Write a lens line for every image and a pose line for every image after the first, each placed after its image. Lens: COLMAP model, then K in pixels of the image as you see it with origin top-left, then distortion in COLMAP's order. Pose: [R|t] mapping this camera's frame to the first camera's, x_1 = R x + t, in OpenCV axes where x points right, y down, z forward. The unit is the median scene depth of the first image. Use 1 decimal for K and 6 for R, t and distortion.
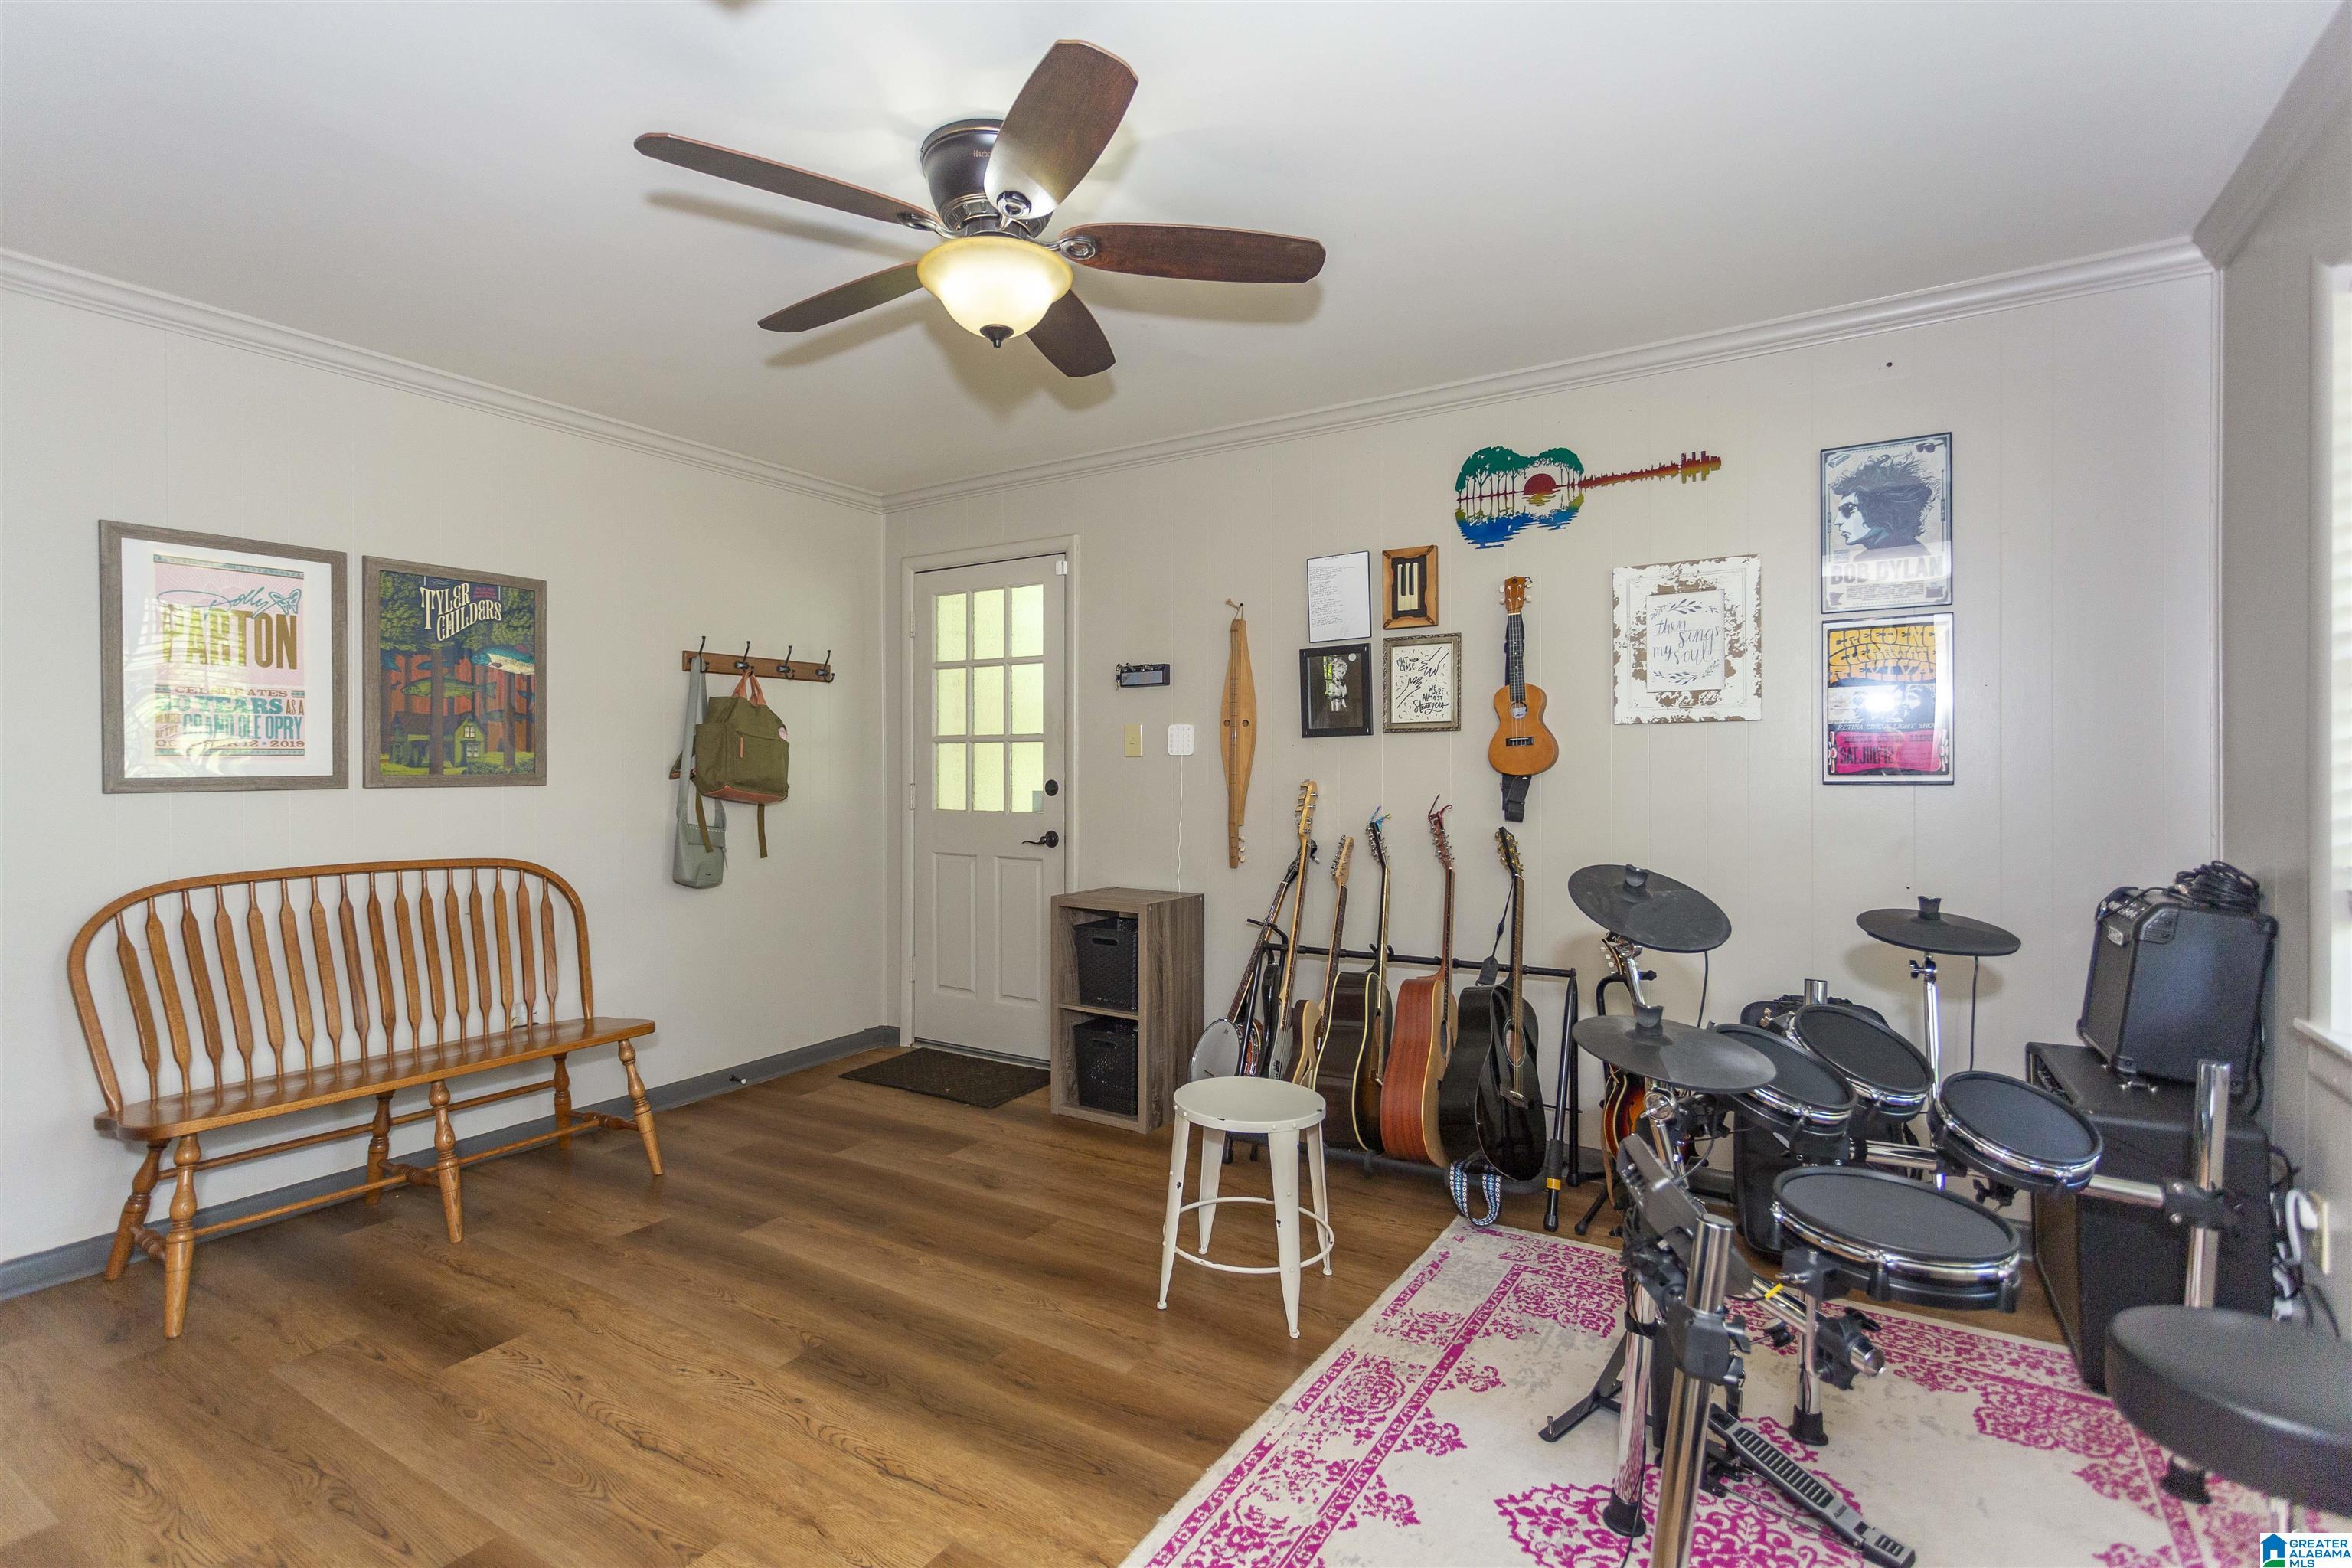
lens RADIAL K [[1118.8, 0, 1181.3], [0, 1118.8, 780.7], [0, 0, 1]] dist [0.000071, 0.001972]
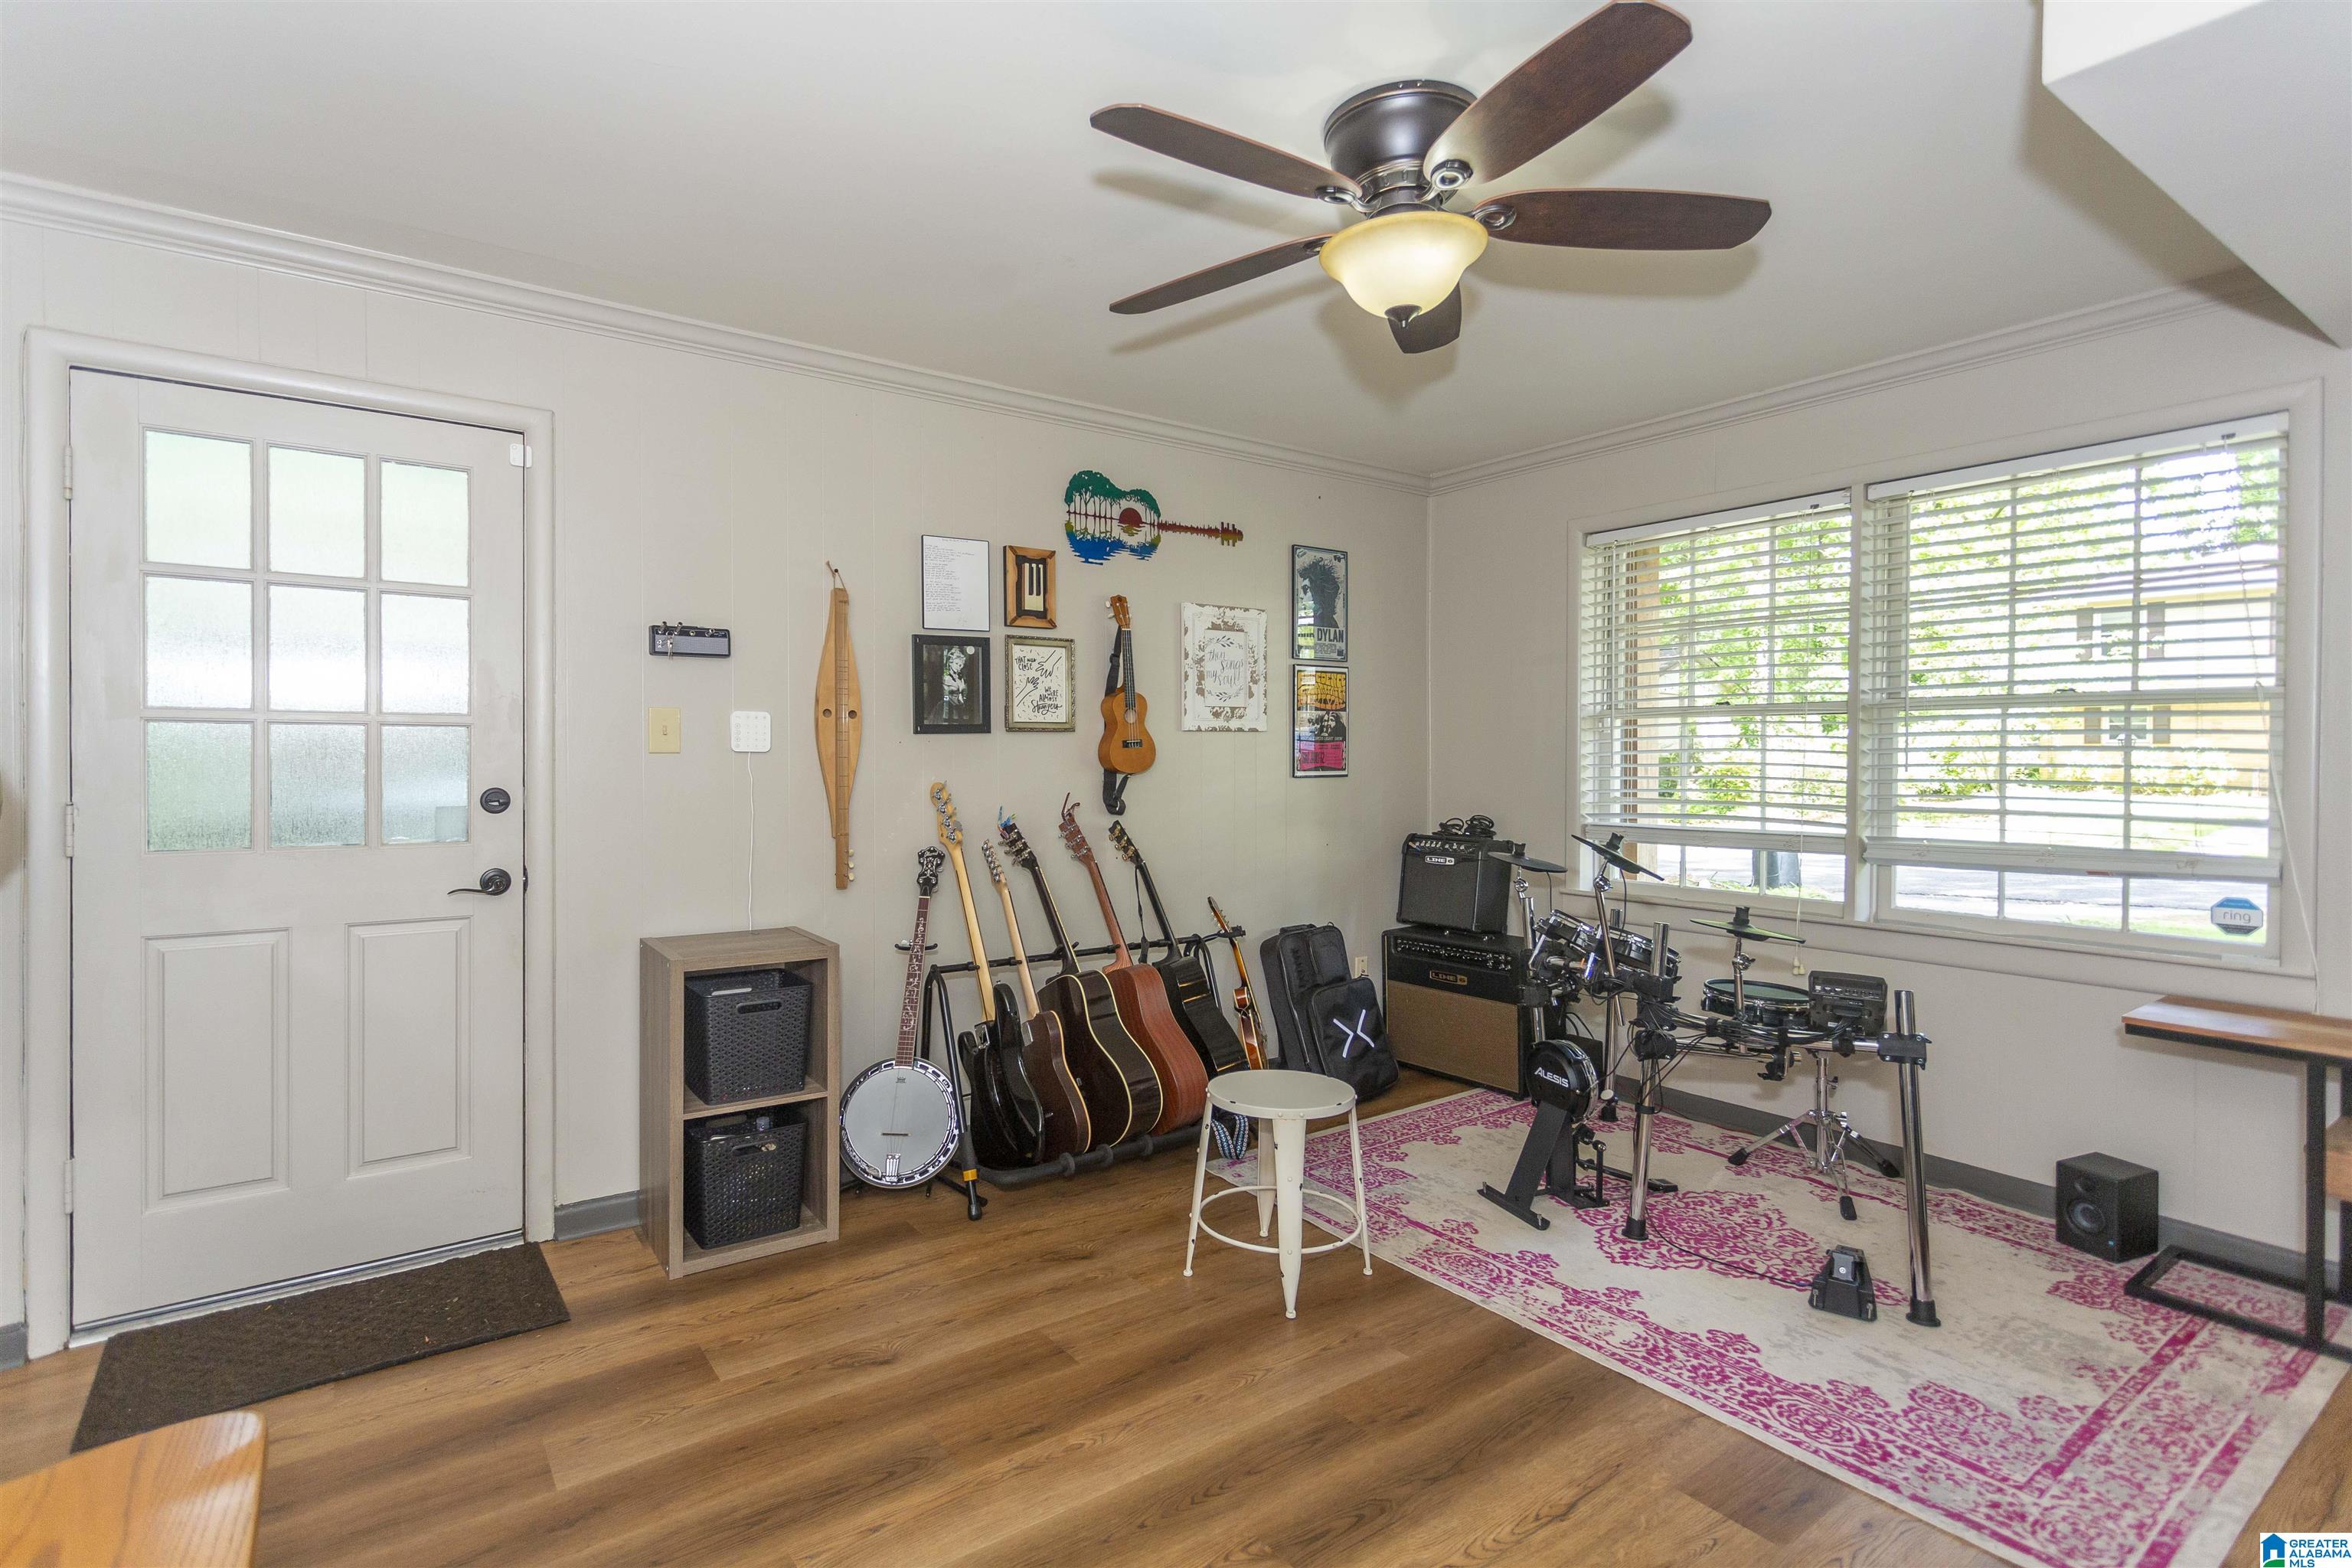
lens RADIAL K [[1118.8, 0, 1156.7], [0, 1118.8, 773.9], [0, 0, 1]] dist [0.000071, 0.001972]
pose [[0.379510, -0.014527, 0.925074, -0.707388], [0.007285, 0.999893, 0.012714, -0.017912], [-0.925159, 0.001914, 0.379575, 0.530992]]
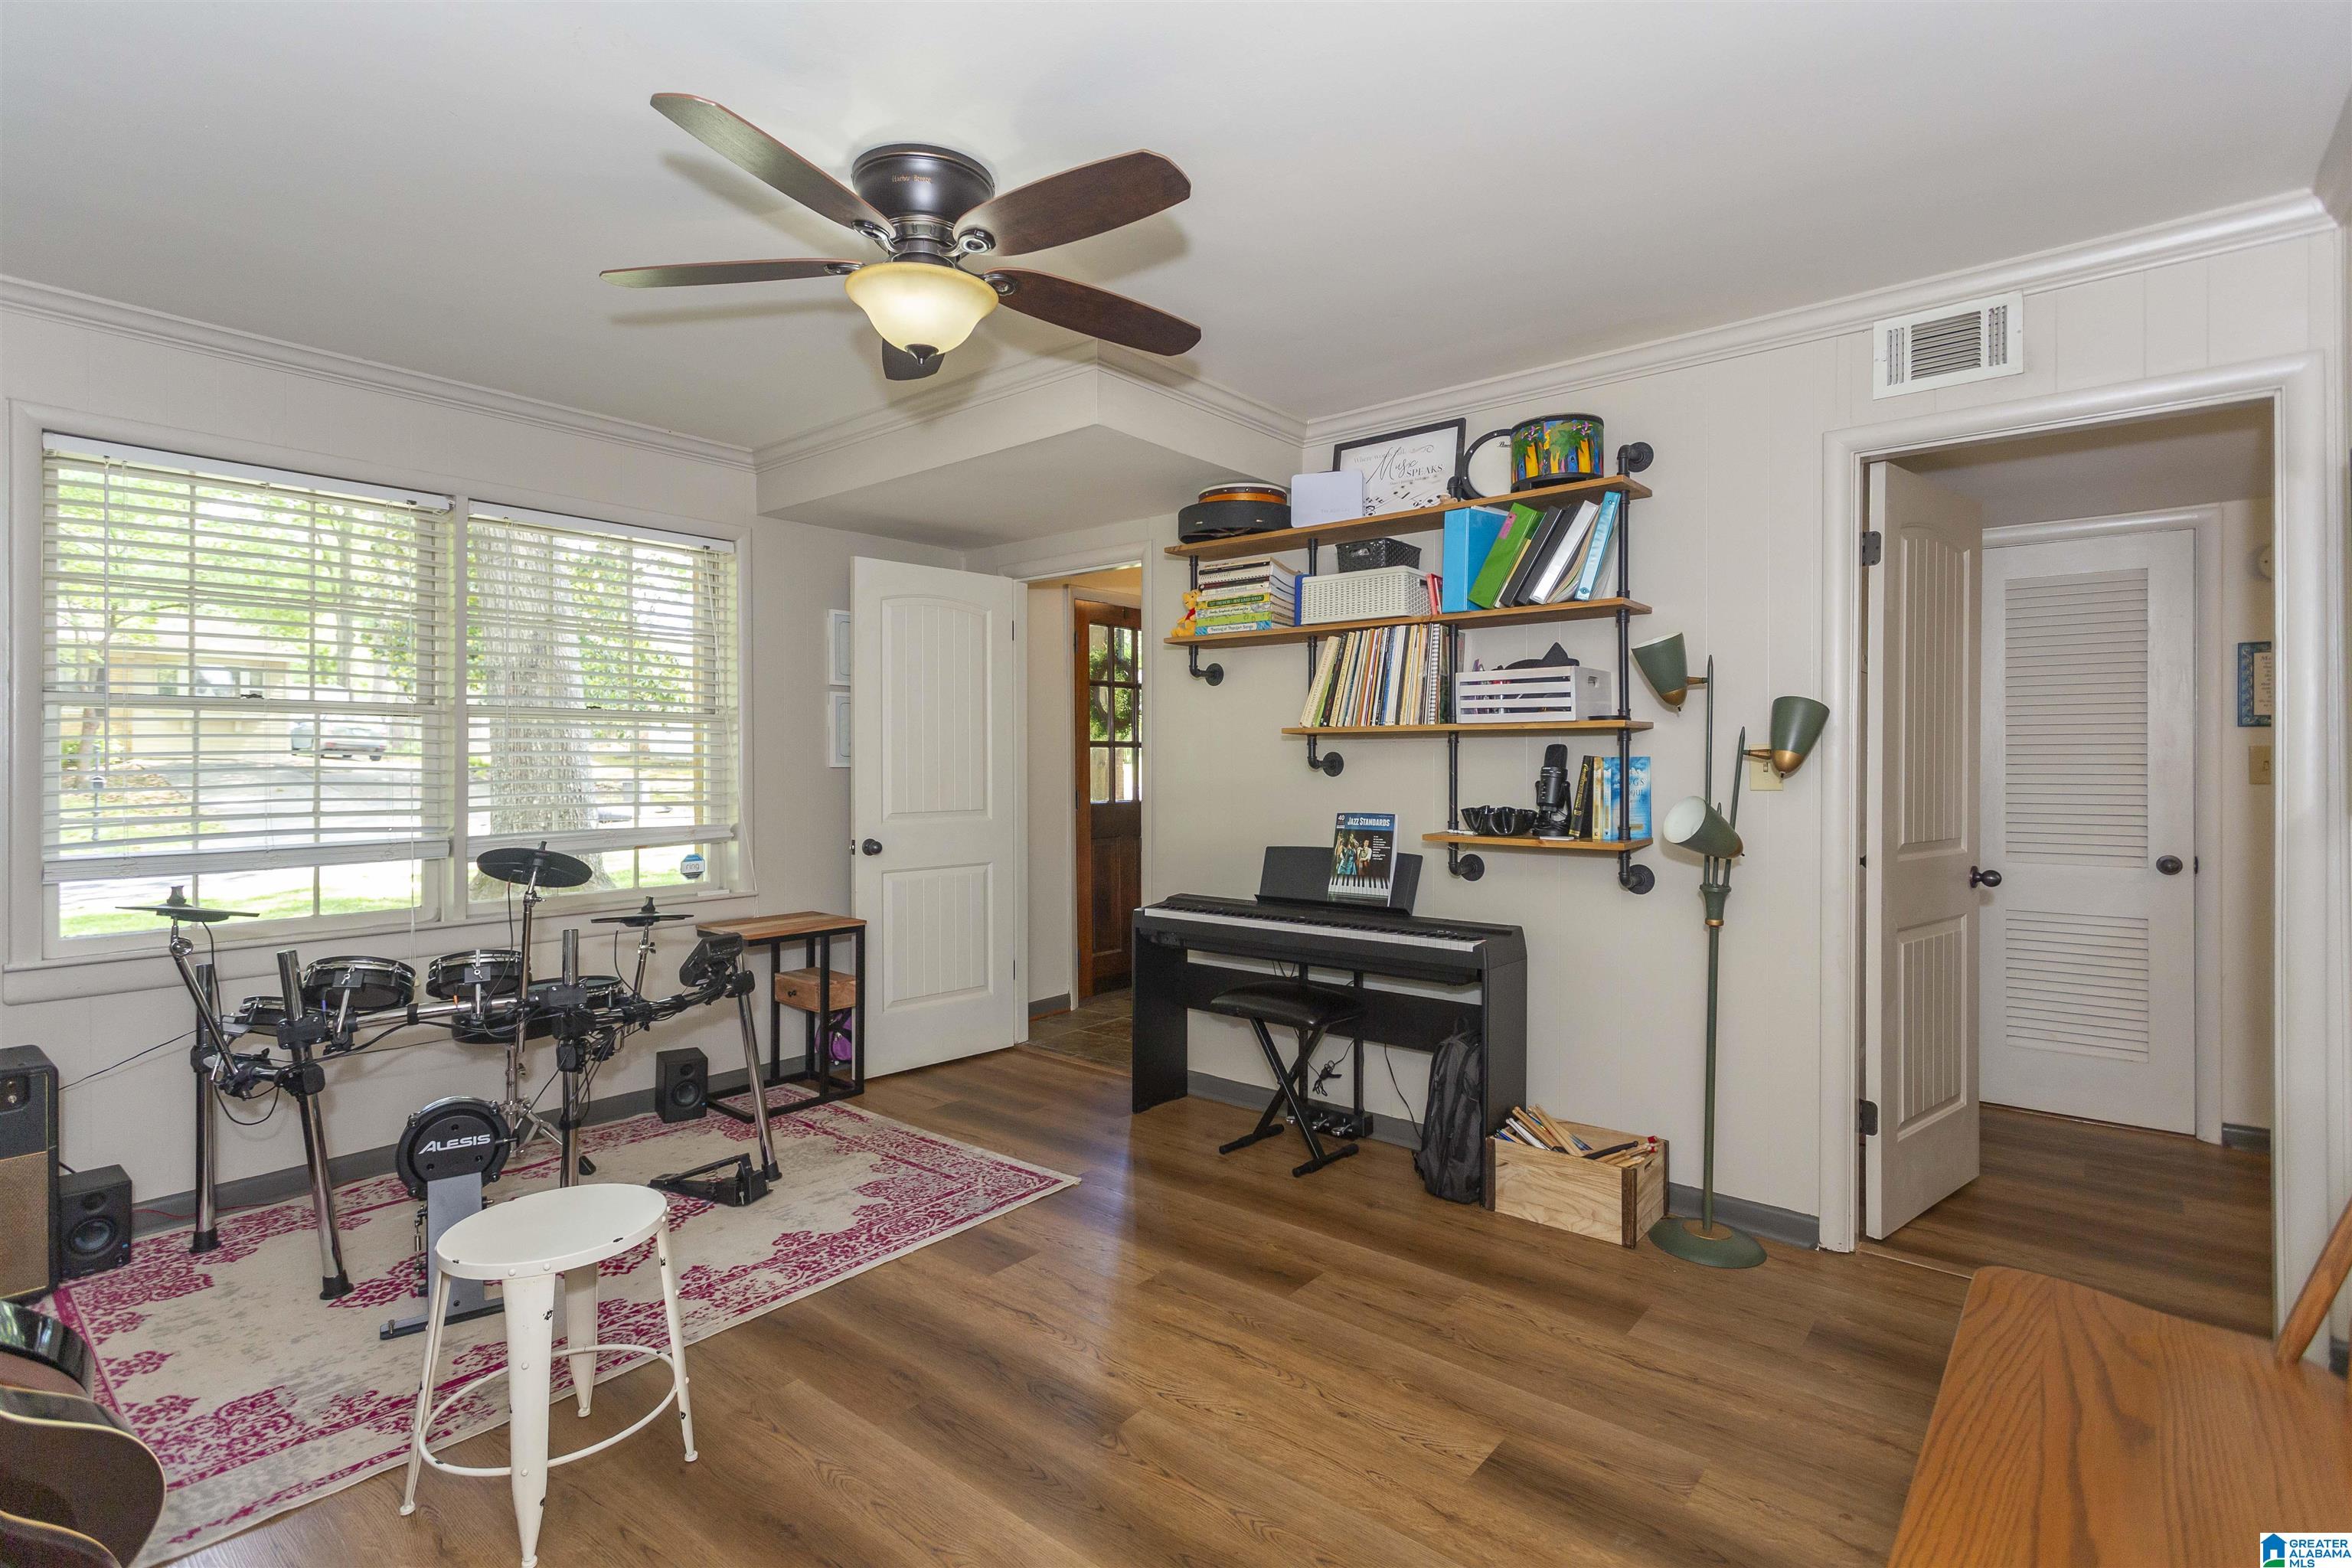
lens RADIAL K [[1118.8, 0, 1185.7], [0, 1118.8, 773.3], [0, 0, 1]] dist [0.000071, 0.001972]
pose [[-0.992110, -0.000837, 0.125367, -0.337421], [0.001618, 0.999809, 0.019478, -0.022666], [-0.125359, 0.019527, -0.991919, 1.258127]]
